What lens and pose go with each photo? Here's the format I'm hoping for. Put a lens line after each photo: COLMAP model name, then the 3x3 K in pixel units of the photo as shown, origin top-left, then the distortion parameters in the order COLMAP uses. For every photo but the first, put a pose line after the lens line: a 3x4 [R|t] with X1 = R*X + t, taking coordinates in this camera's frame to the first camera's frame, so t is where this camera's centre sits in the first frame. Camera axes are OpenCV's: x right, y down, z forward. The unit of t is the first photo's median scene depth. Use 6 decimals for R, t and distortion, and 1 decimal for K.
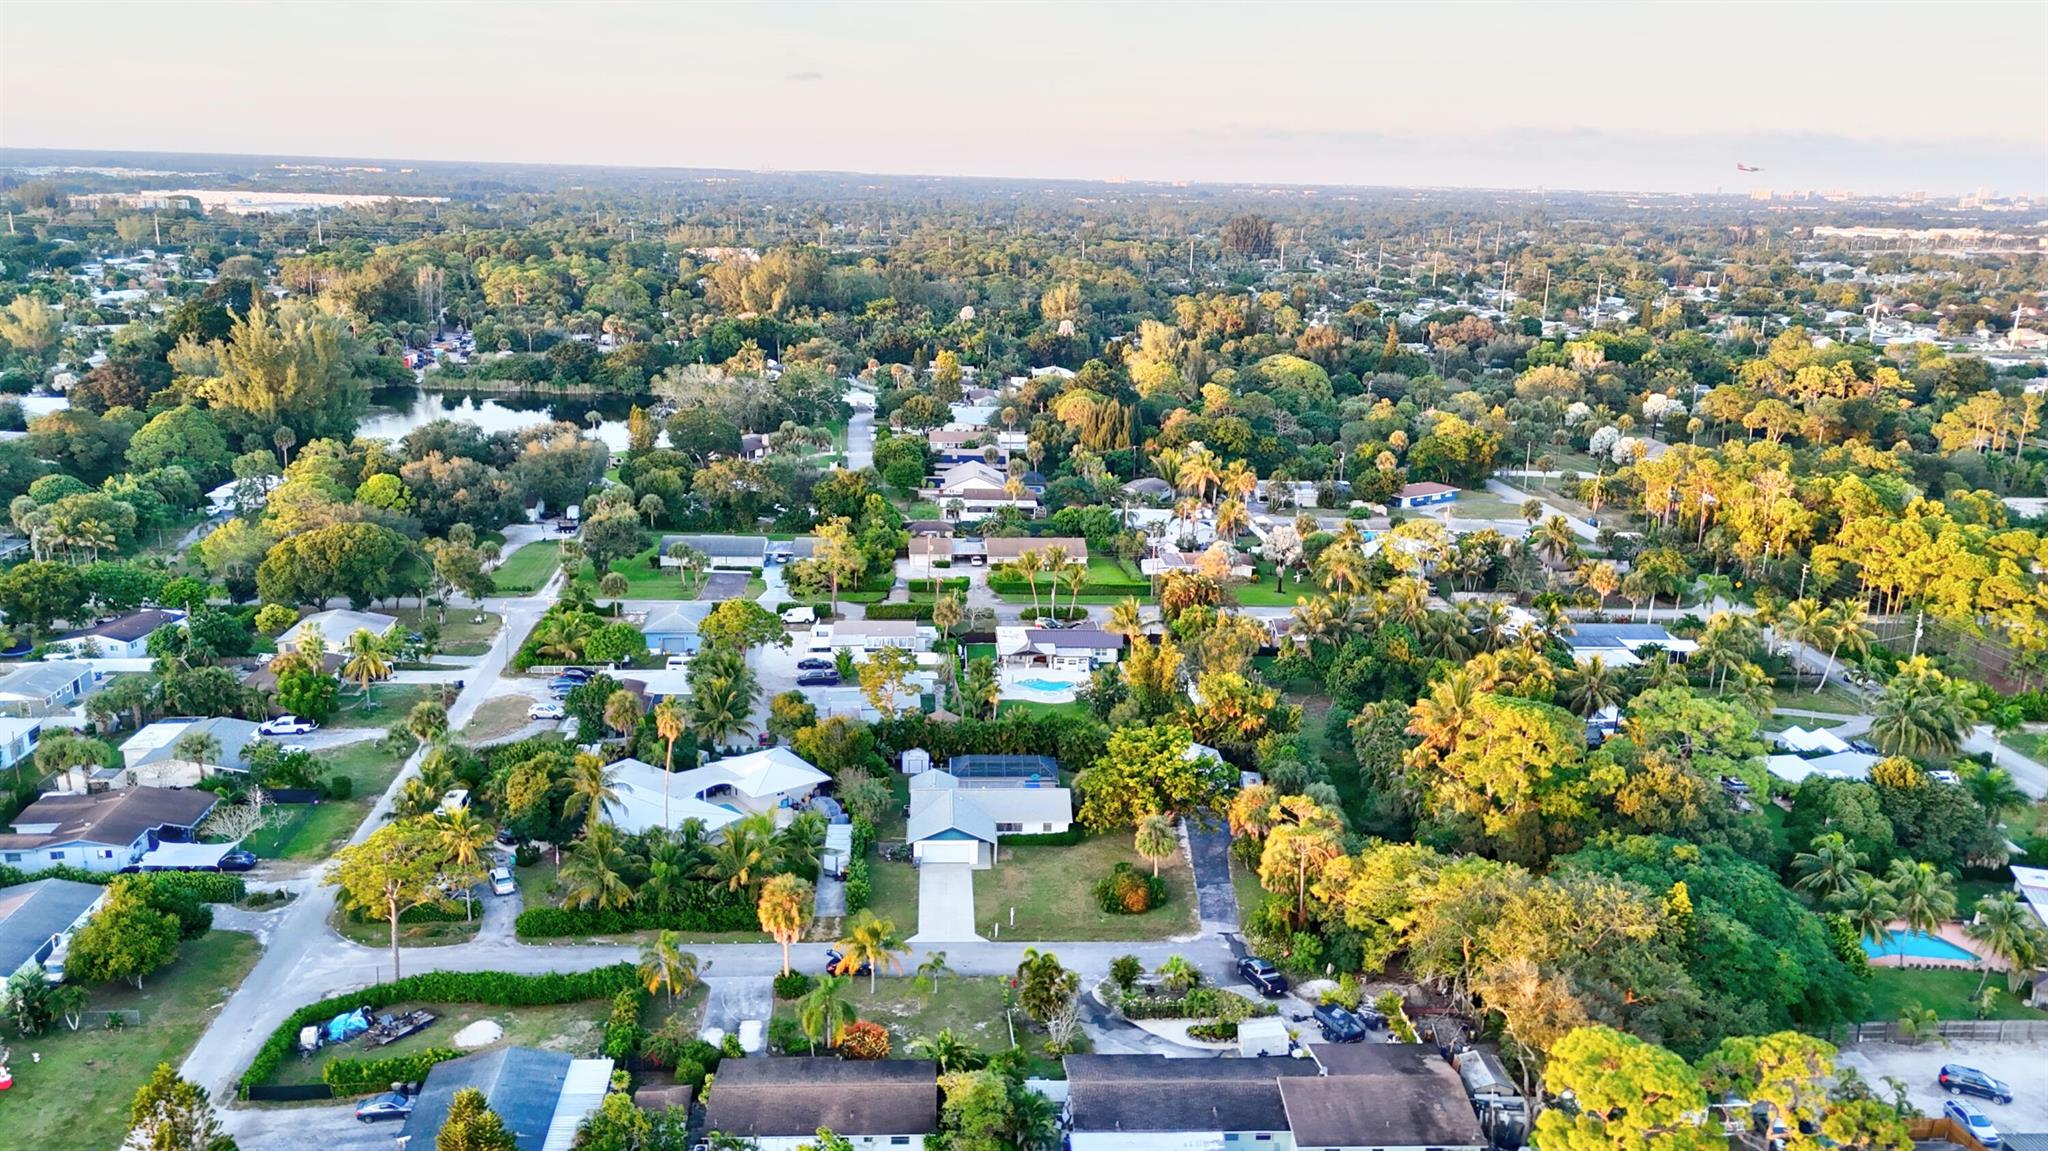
lens RADIAL K [[1502.5, 0, 1024.0], [0, 1502.5, 575.5], [0, 0, 1]] dist [0.092055, -0.110102]
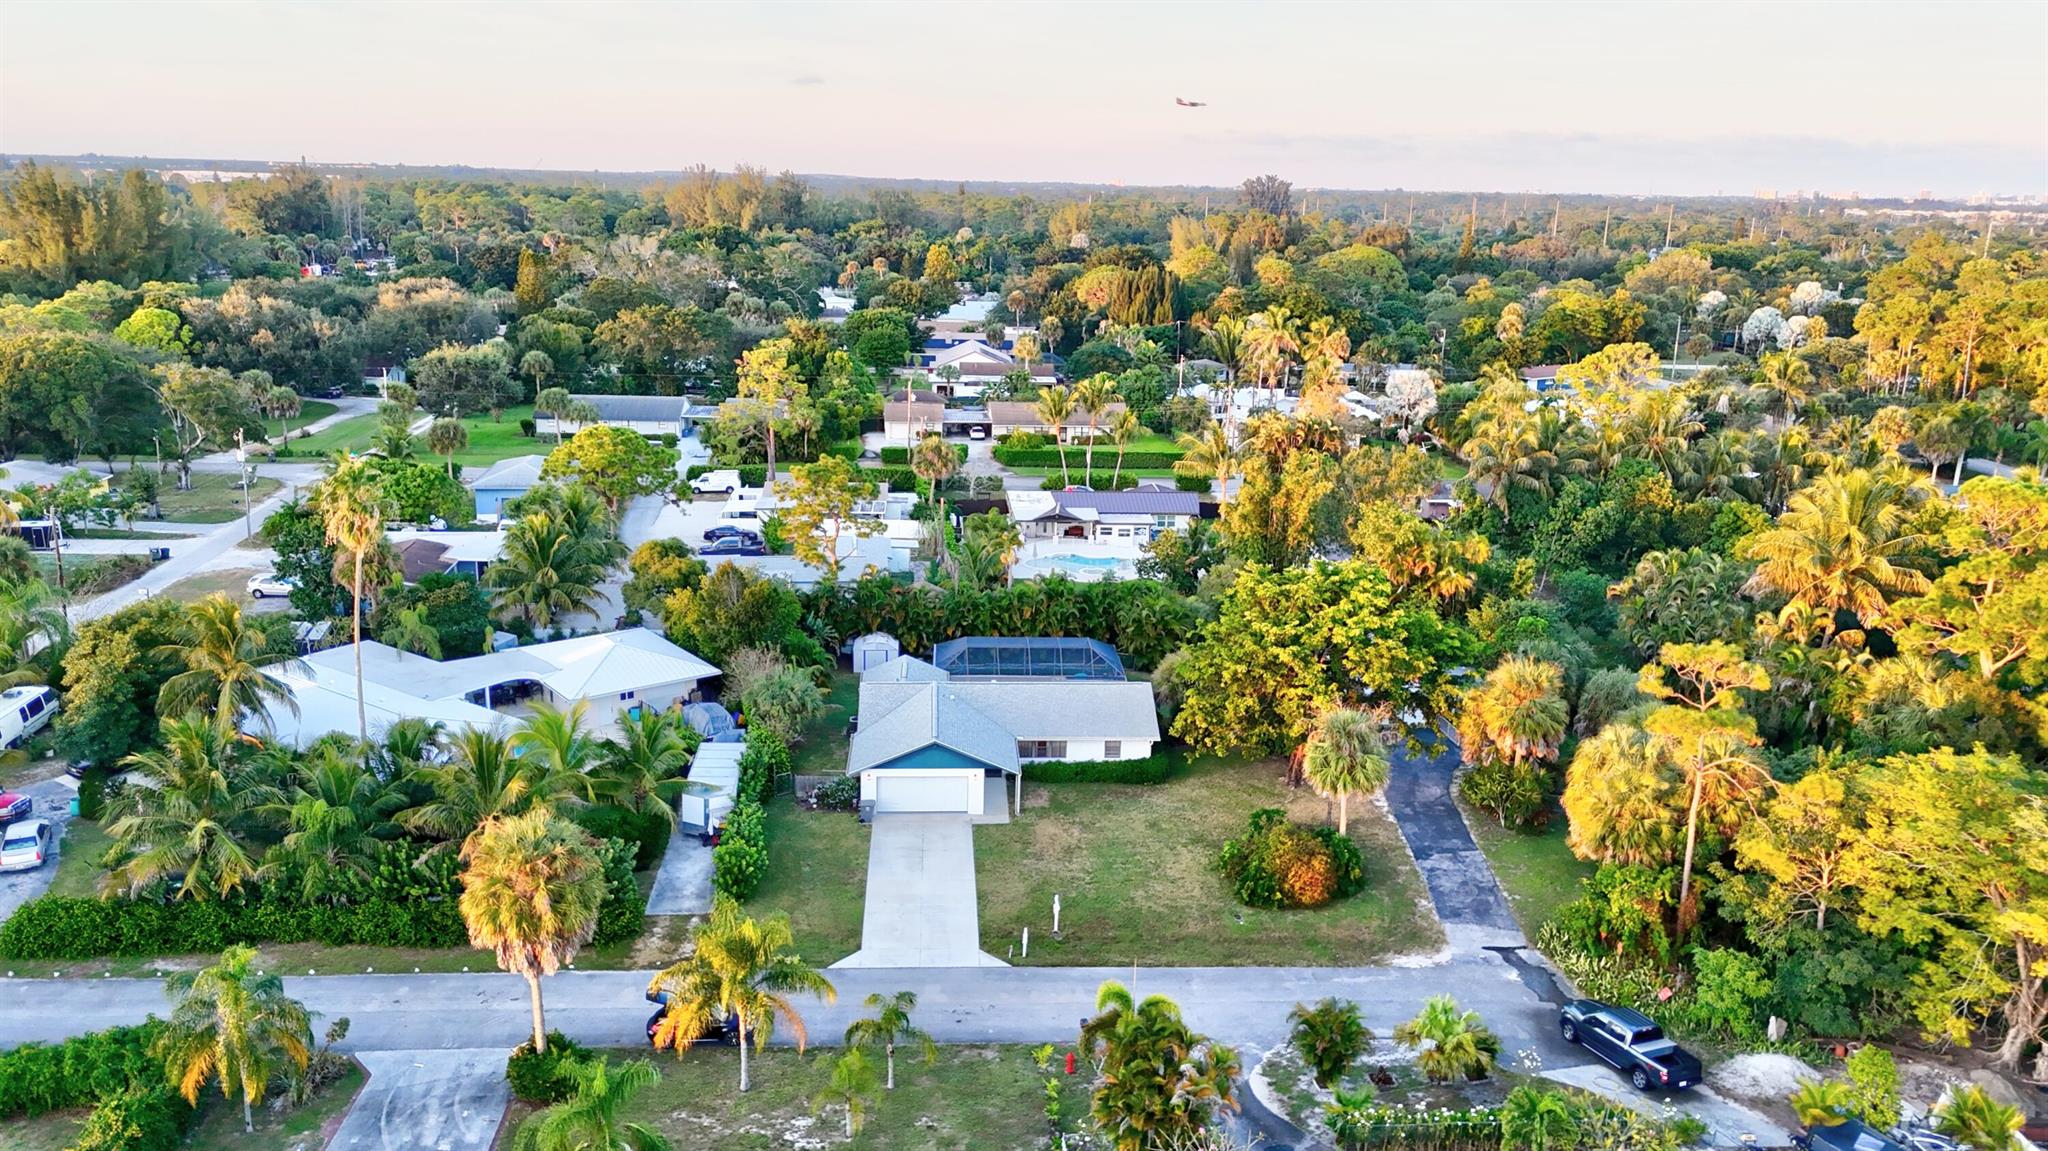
lens RADIAL K [[1512.3, 0, 1024.0], [0, 1512.3, 575.5], [0, 0, 1]] dist [0.043979, -0.005176]
pose [[0.999999, -0.001247, 0.000966, -0.015874], [0.001251, 0.999988, -0.004682, 0.102997], [-0.000961, 0.004683, 0.999989, 0.441768]]
